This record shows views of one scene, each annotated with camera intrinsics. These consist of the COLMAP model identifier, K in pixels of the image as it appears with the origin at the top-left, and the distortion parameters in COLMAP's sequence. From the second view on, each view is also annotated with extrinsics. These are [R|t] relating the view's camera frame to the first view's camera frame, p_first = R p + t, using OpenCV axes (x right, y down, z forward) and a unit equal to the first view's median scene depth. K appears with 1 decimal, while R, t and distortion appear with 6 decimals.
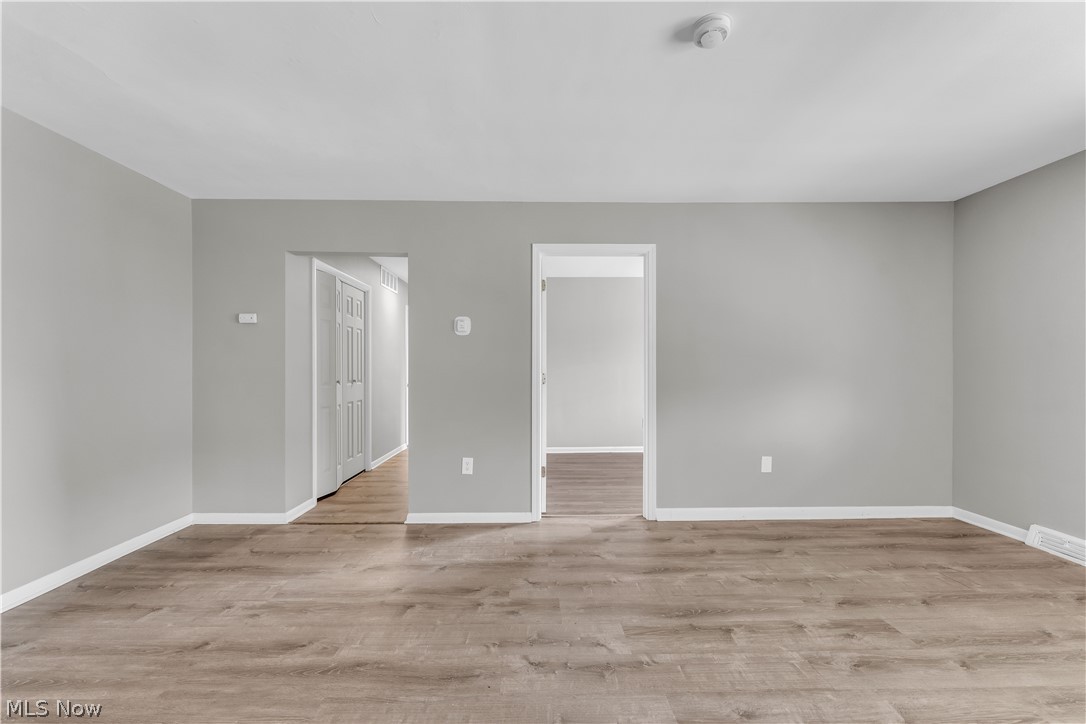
lens RADIAL K [[441.5, 0, 545.0], [0, 441.5, 368.3], [0, 0, 1]] dist [-0.000359, -0.000349]
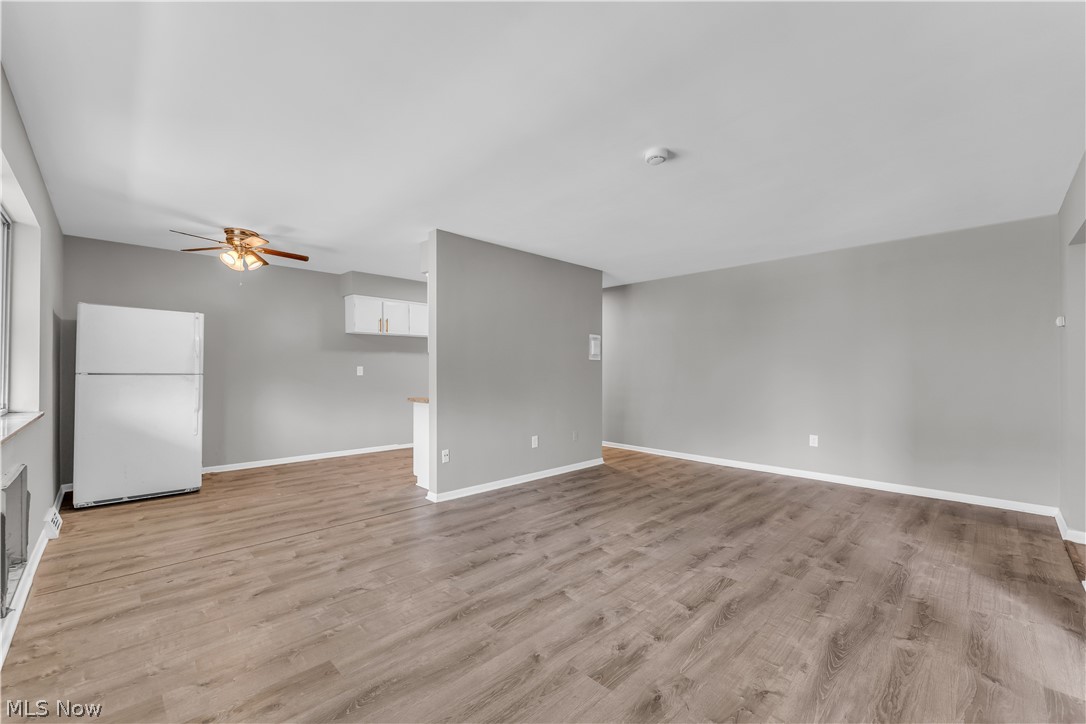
lens RADIAL K [[441.5, 0, 538.5], [0, 441.5, 365.8], [0, 0, 1]] dist [-0.000359, -0.000349]
pose [[-0.734357, -0.007908, -0.678718, 1.454512], [-0.002133, 0.999954, -0.009342, -0.012608], [0.678760, -0.005413, -0.734340, 1.552259]]
